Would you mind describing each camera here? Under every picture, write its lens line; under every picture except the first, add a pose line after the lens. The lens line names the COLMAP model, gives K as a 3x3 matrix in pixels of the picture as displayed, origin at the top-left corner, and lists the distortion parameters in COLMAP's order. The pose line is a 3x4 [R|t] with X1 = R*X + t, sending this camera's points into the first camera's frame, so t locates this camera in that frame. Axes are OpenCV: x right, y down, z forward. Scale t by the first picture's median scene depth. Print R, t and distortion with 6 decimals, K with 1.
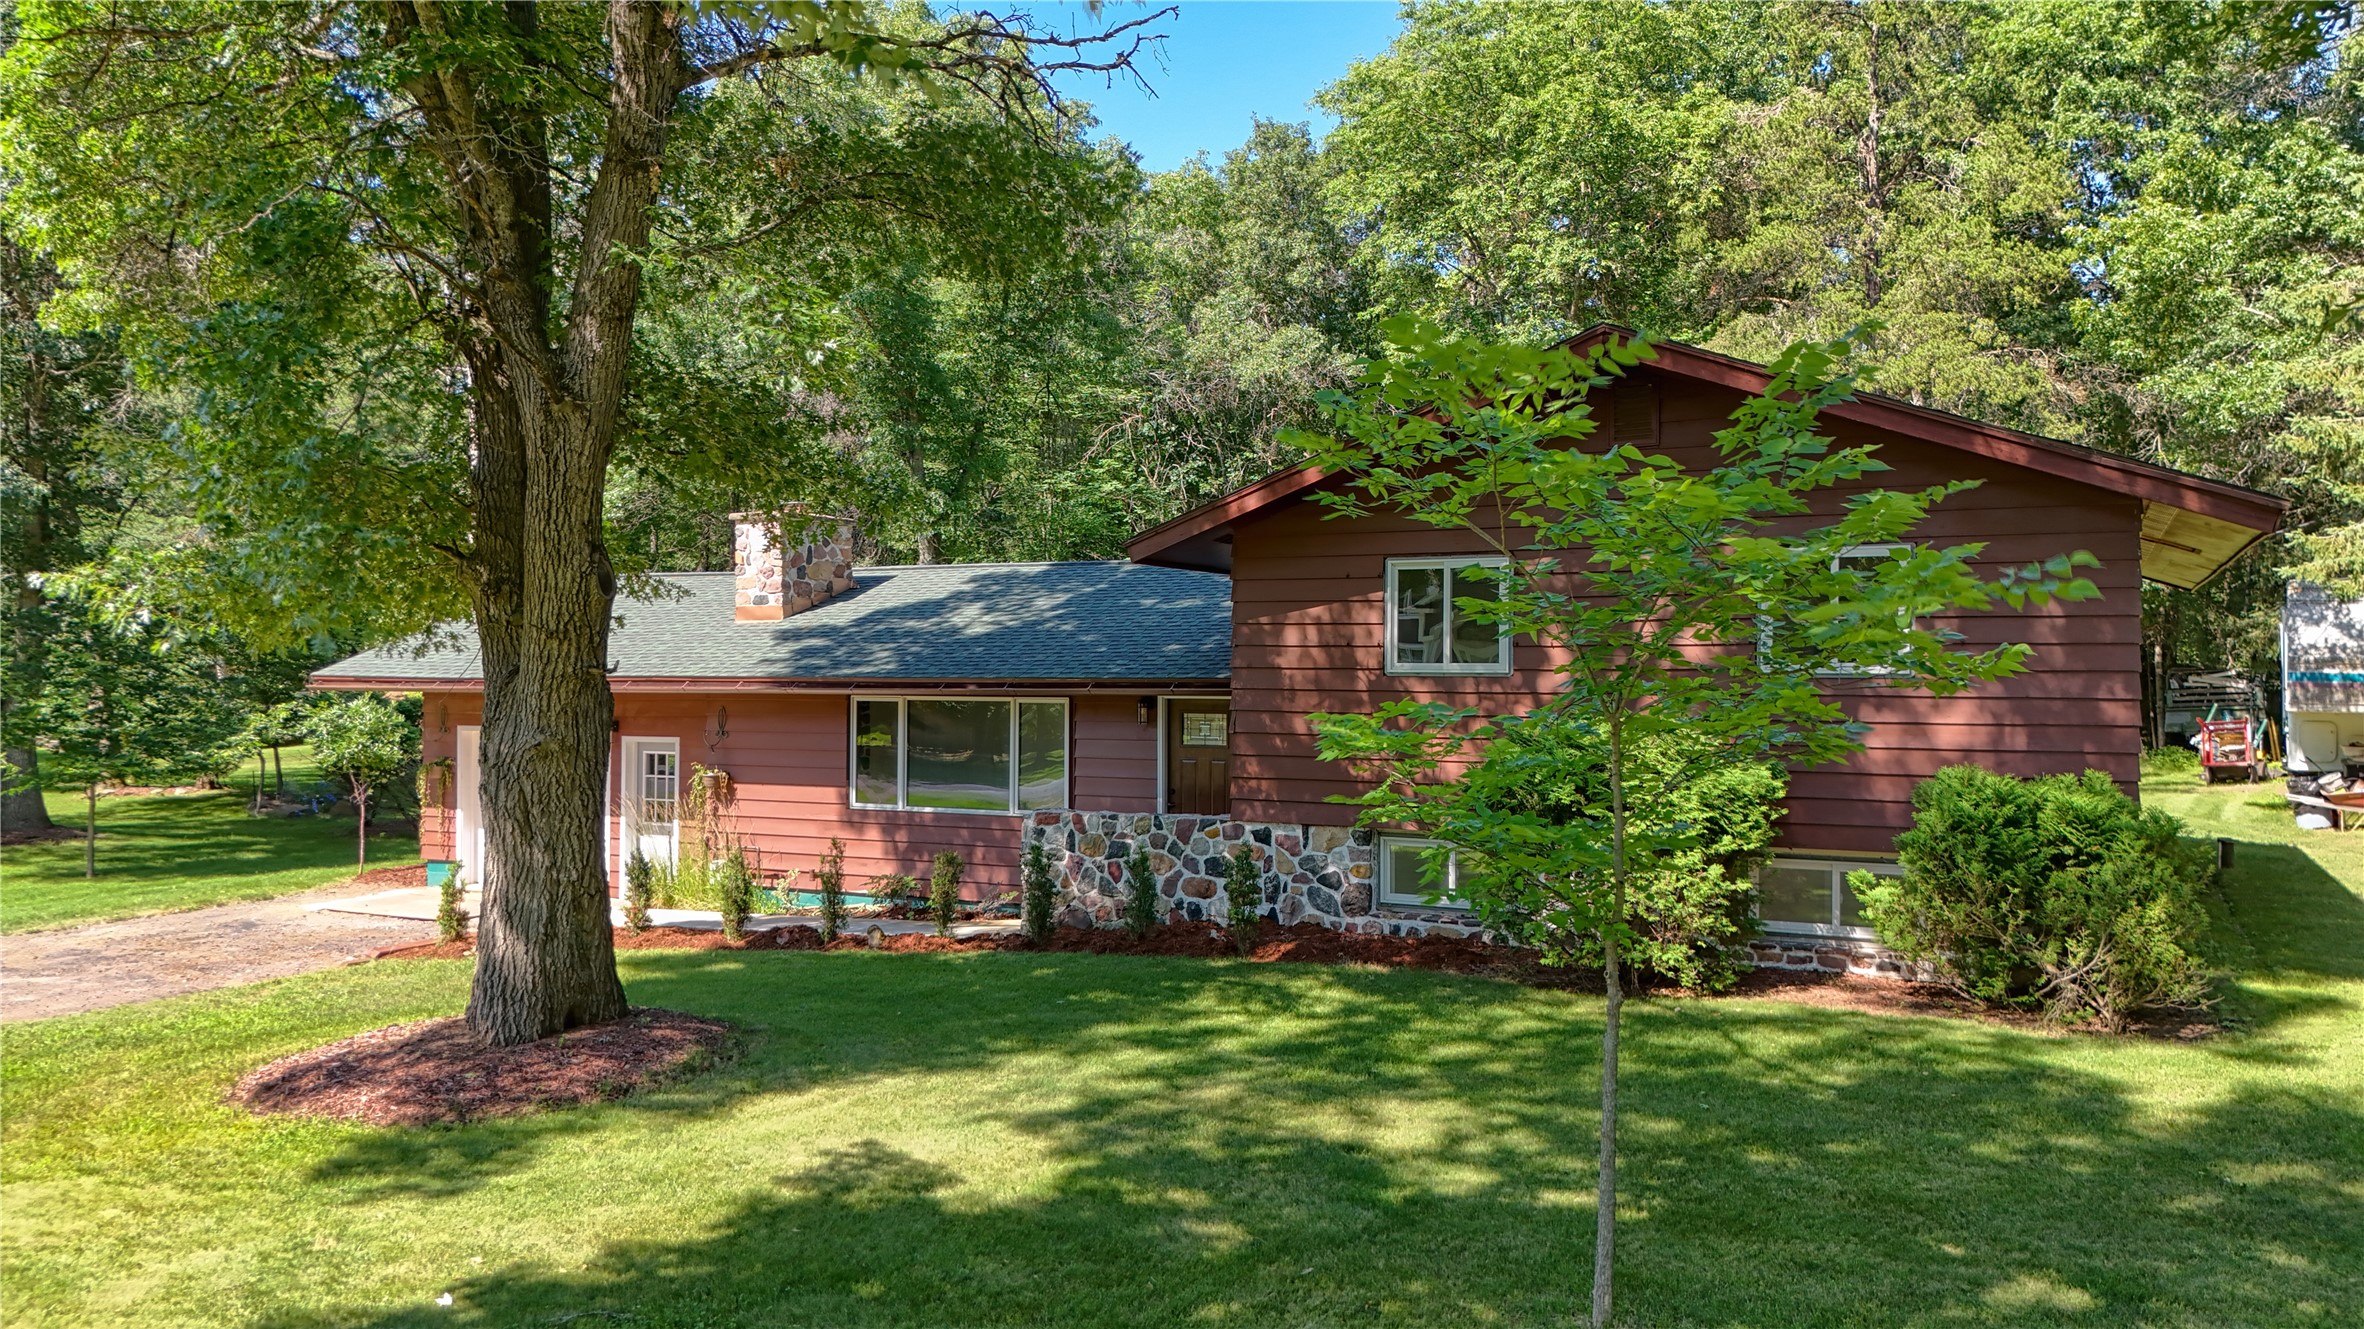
lens RADIAL K [[1595.7, 0, 1182.0], [0, 1595.7, 664.5], [0, 0, 1]] dist [0.087732, -0.000337]
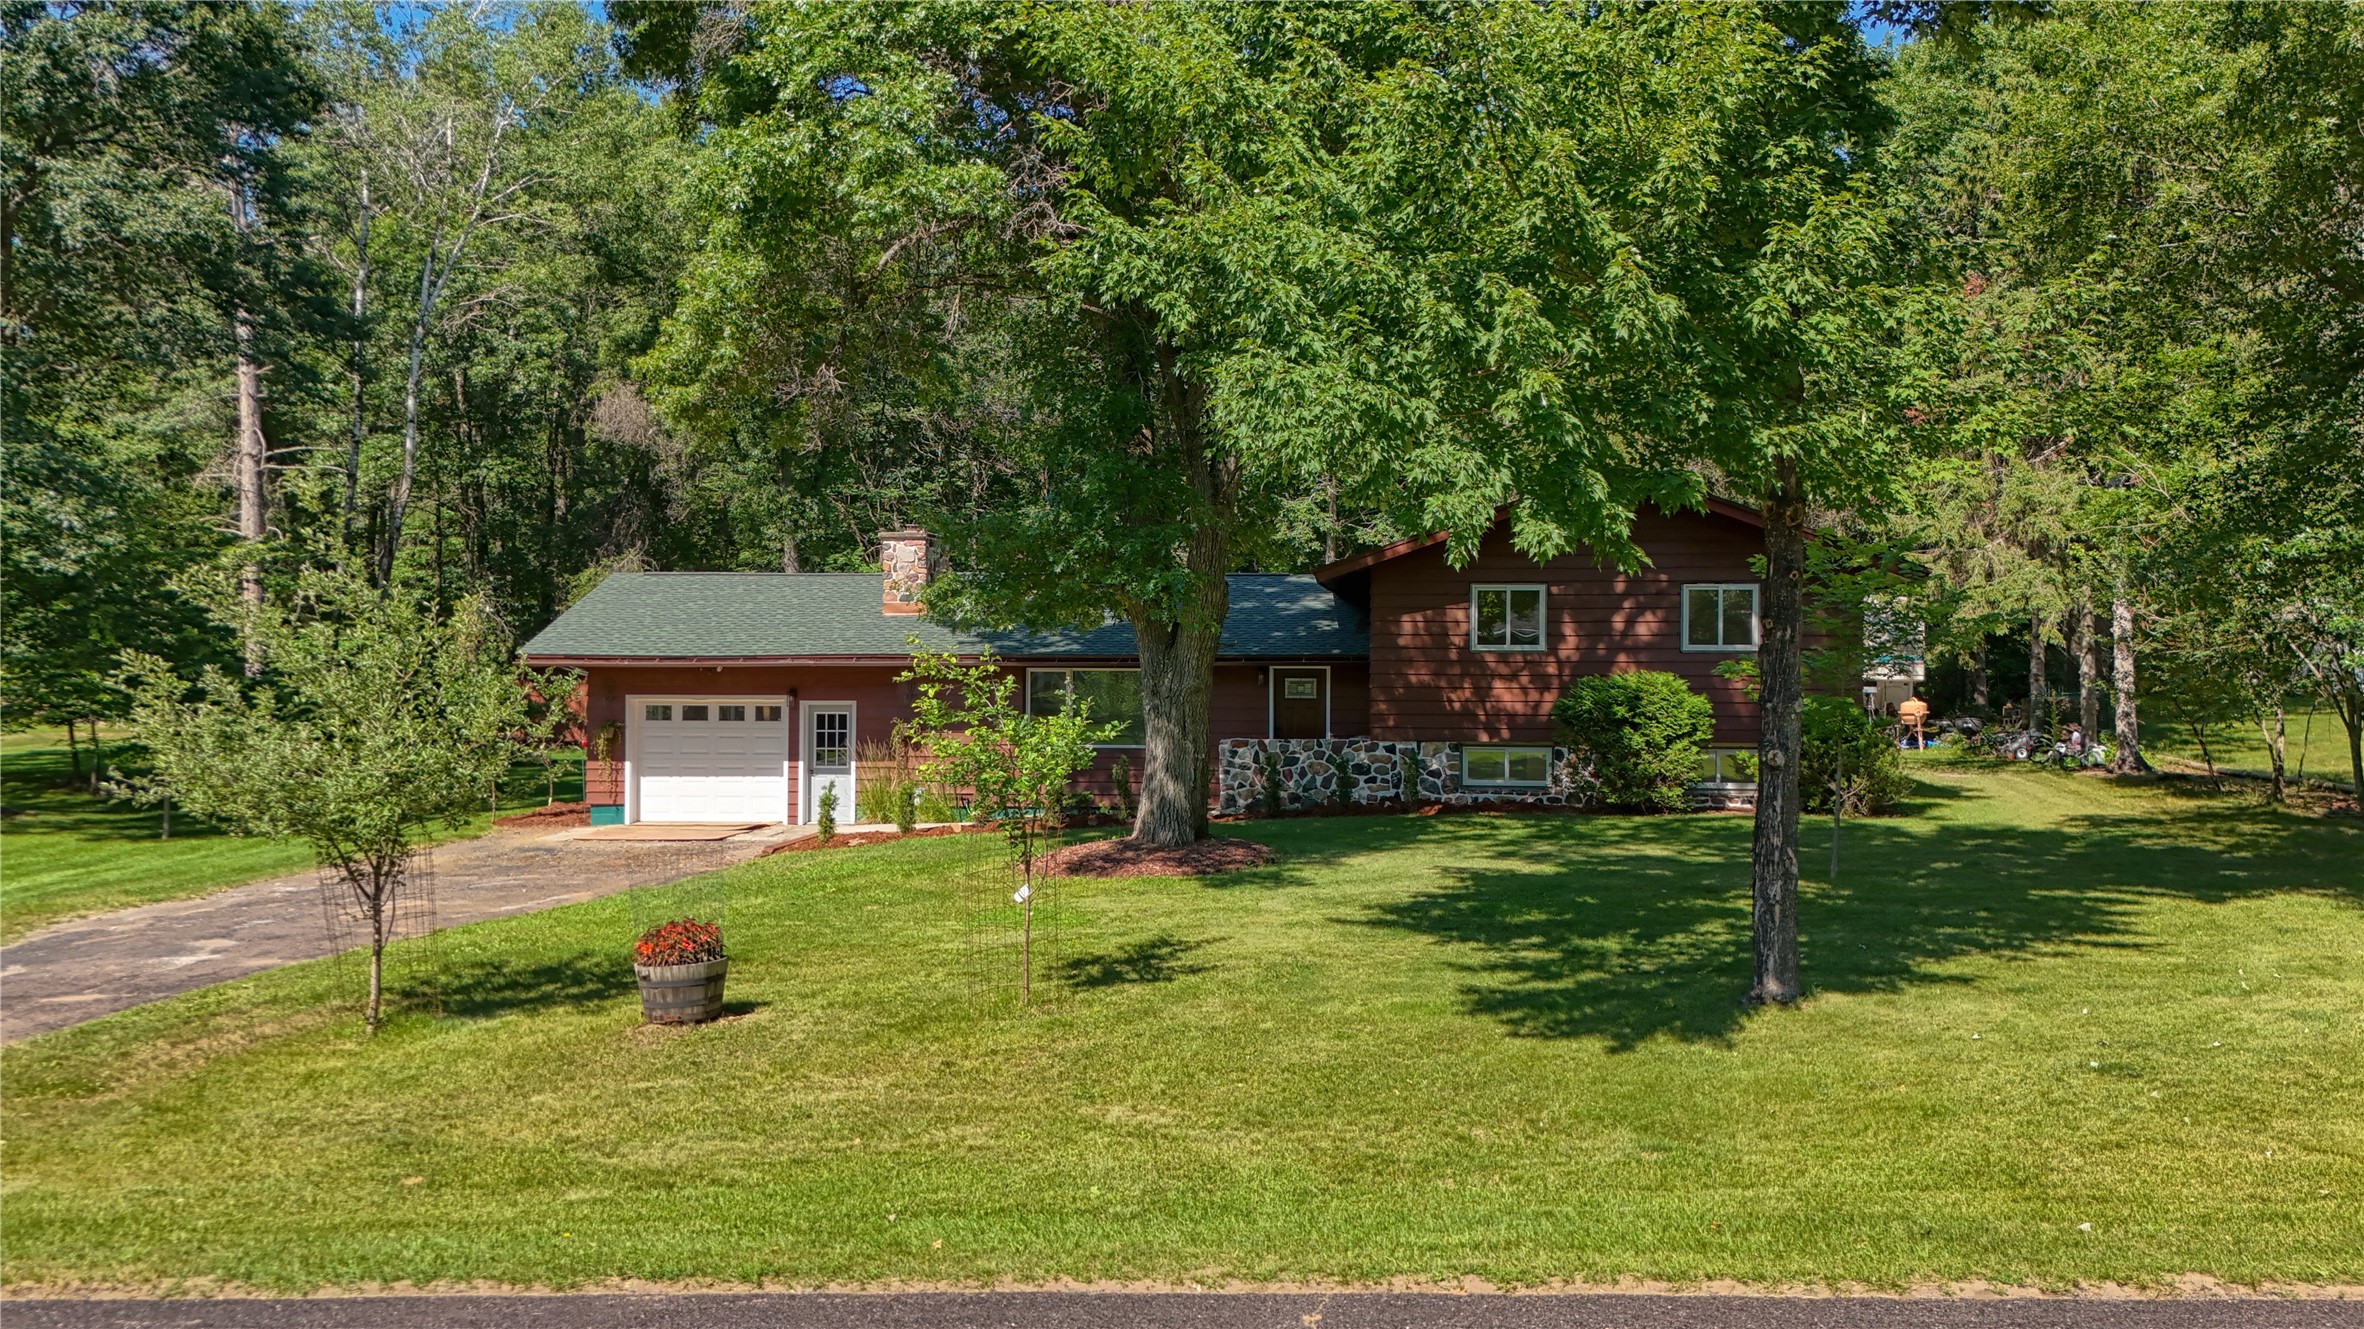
lens RADIAL K [[1724.6, 0, 1184.3], [0, 1724.6, 671.2], [0, 0, 1]] dist [0.155193, -0.251703]
pose [[0.943382, -0.003625, 0.331688, -0.750744], [-0.000456, 0.999925, 0.012227, 0.004563], [-0.331708, -0.011686, 0.943310, -0.628087]]
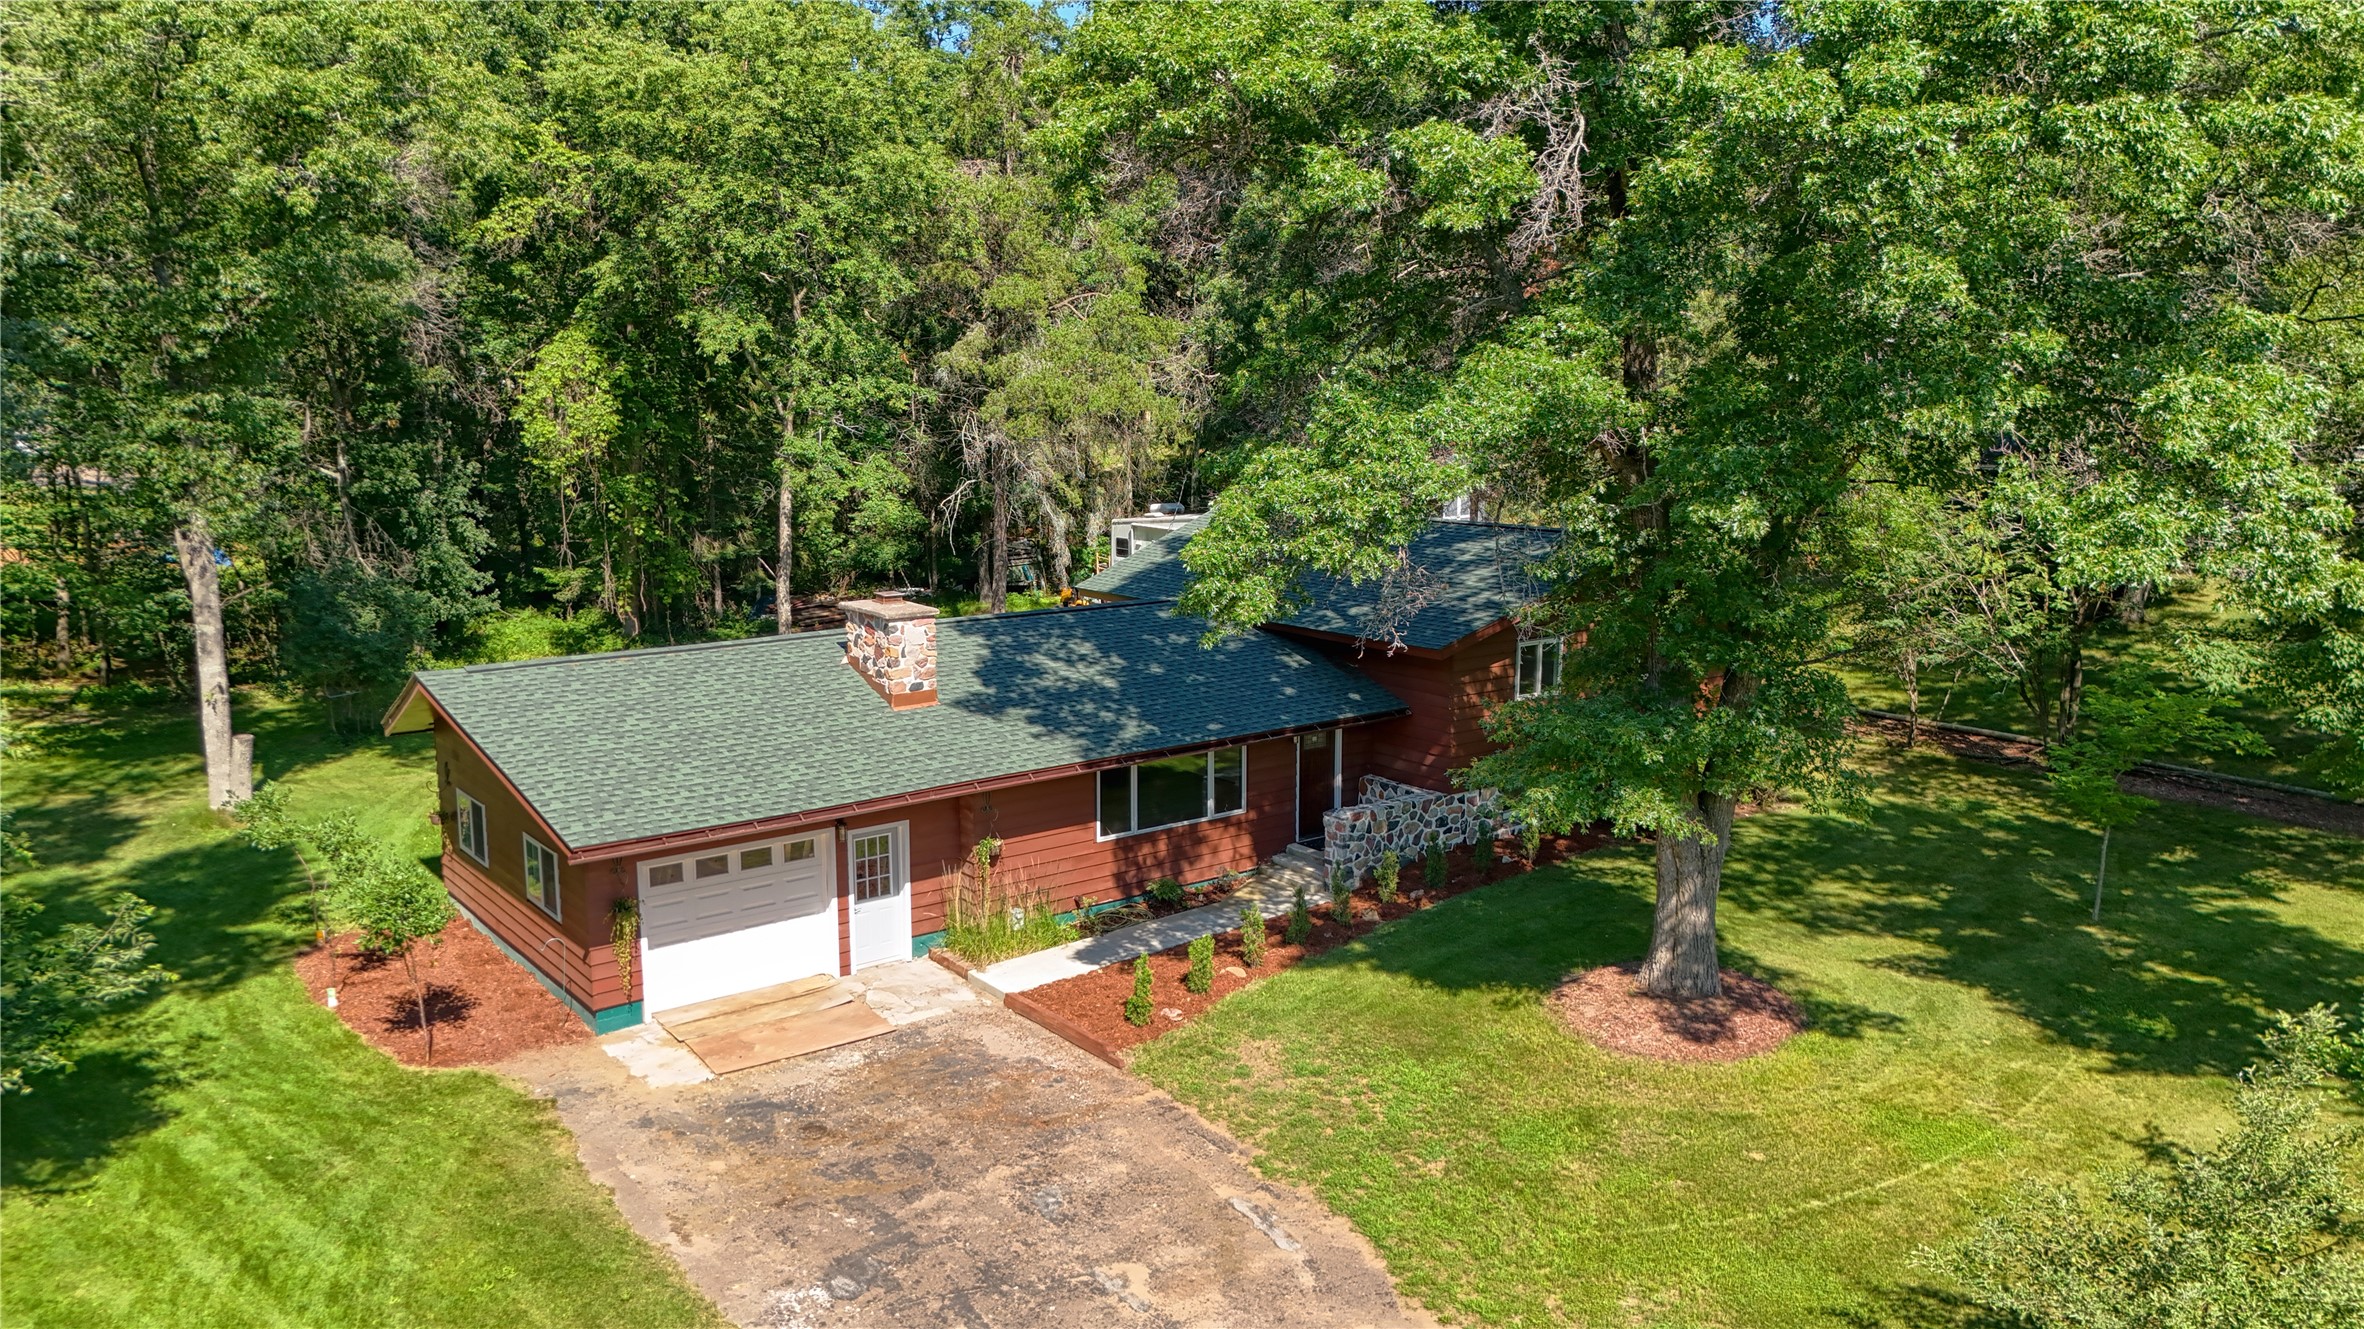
lens RADIAL K [[1724.6, 0, 1184.3], [0, 1724.6, 671.2], [0, 0, 1]] dist [0.155193, -0.251703]
pose [[0.496442, -0.156397, 0.853865, -1.763151], [-0.005424, 0.983058, 0.183214, -0.401694], [-0.868053, -0.095586, 0.487183, 0.338668]]
